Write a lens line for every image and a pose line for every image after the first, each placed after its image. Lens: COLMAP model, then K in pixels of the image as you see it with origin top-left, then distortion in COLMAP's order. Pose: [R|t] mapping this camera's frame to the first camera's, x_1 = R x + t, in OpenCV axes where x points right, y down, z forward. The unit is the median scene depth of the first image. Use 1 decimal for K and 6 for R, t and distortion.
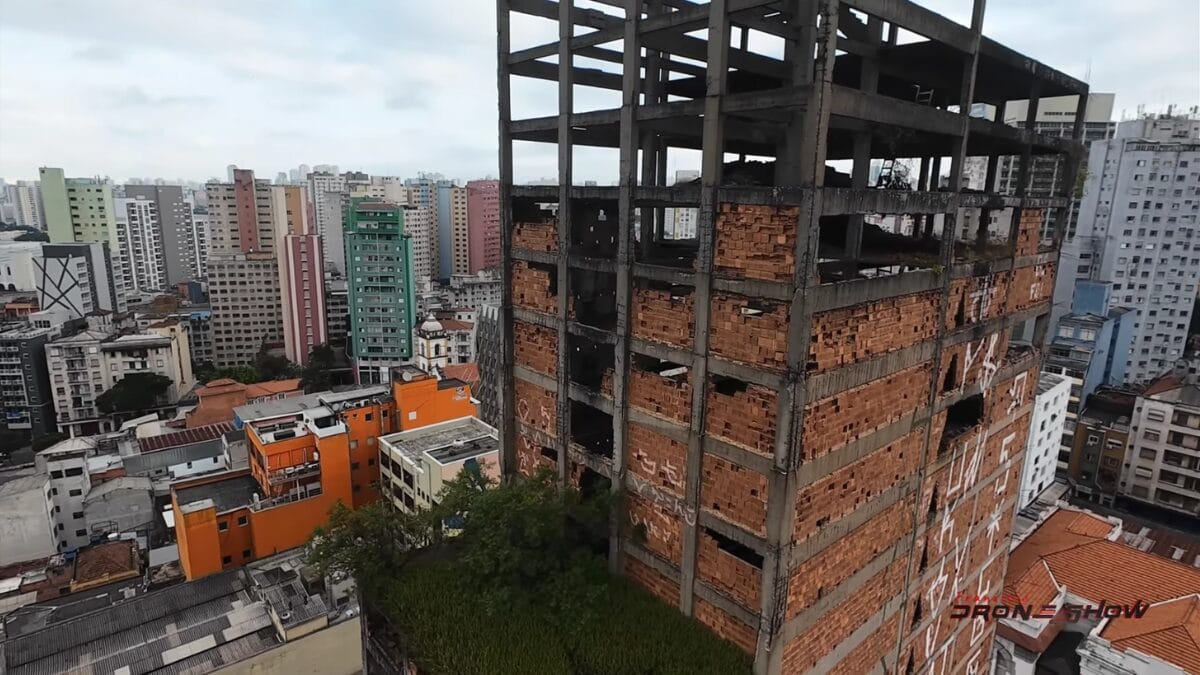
lens RADIAL K [[642.1, 0, 602.1], [0, 642.1, 335.8], [0, 0, 1]] dist [-0.007028, 0.003971]
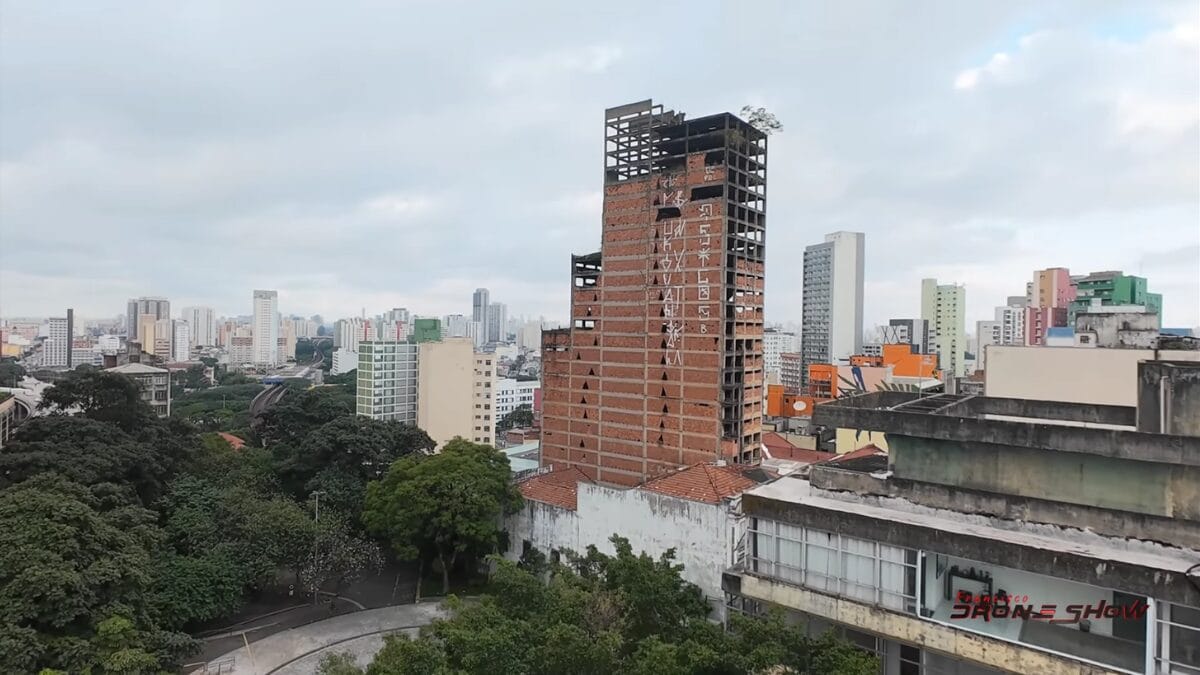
lens RADIAL K [[642.1, 0, 603.3], [0, 642.1, 337.1], [0, 0, 1]] dist [-0.007028, 0.003971]
pose [[0.201654, -0.008476, -0.979420, 0.549300], [-0.223905, 0.973085, -0.054521, 0.148547], [0.953521, 0.230291, 0.194328, 0.006671]]
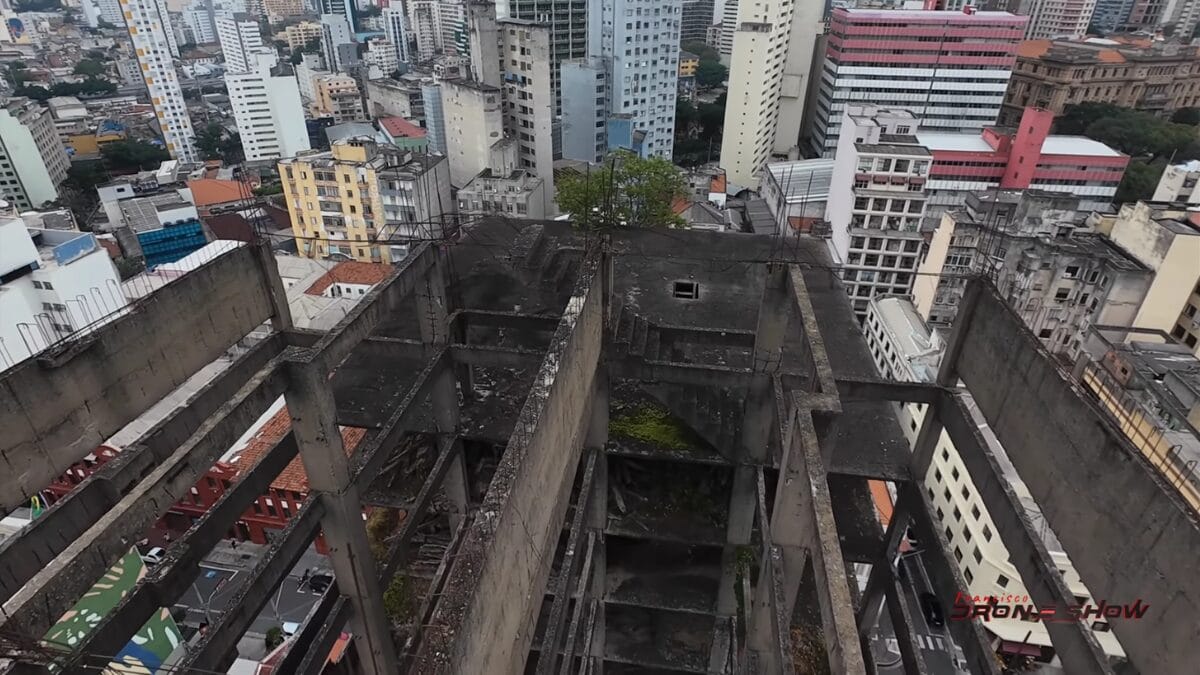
lens RADIAL K [[642.1, 0, 603.1], [0, 642.1, 336.4], [0, 0, 1]] dist [-0.007028, 0.003971]
pose [[0.759468, -0.336705, 0.556632, 0.001578], [0.142551, 0.920978, 0.362601, -0.090805], [-0.634735, -0.196035, 0.747450, 0.076407]]
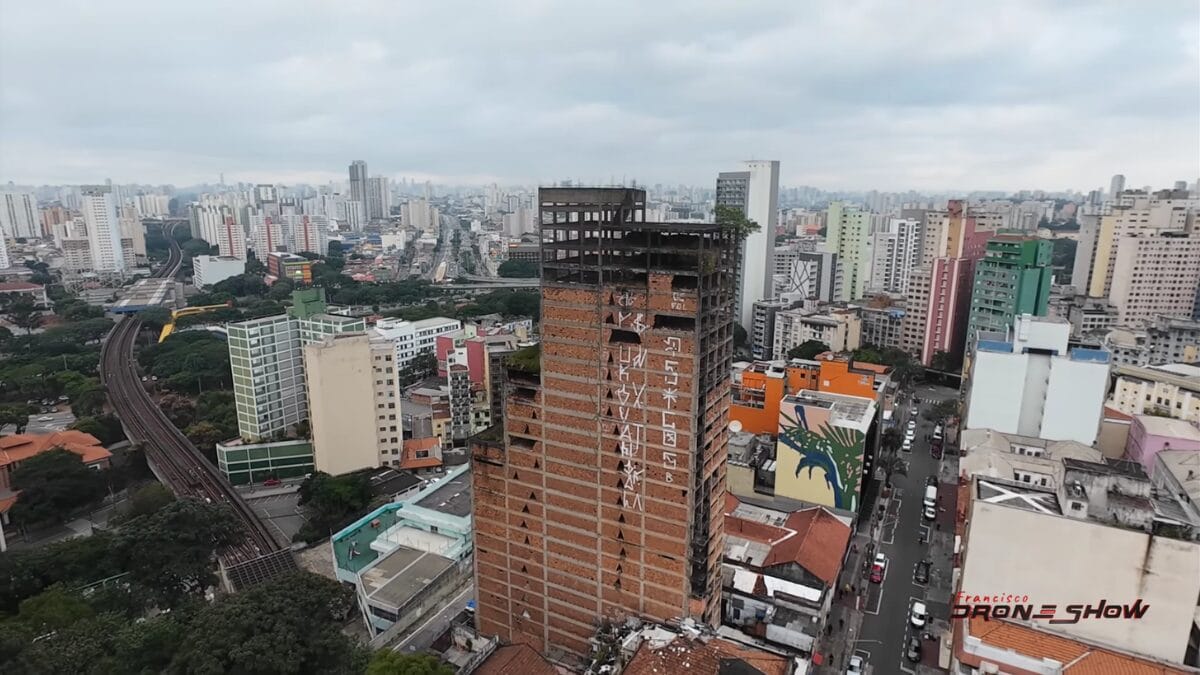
lens RADIAL K [[642.1, 0, 602.6], [0, 642.1, 334.9], [0, 0, 1]] dist [-0.007028, 0.003971]
pose [[0.360516, 0.183134, -0.914598, 0.440460], [-0.198144, 0.973193, 0.116763, -0.029465], [0.911464, 0.139127, 0.387139, -0.041709]]
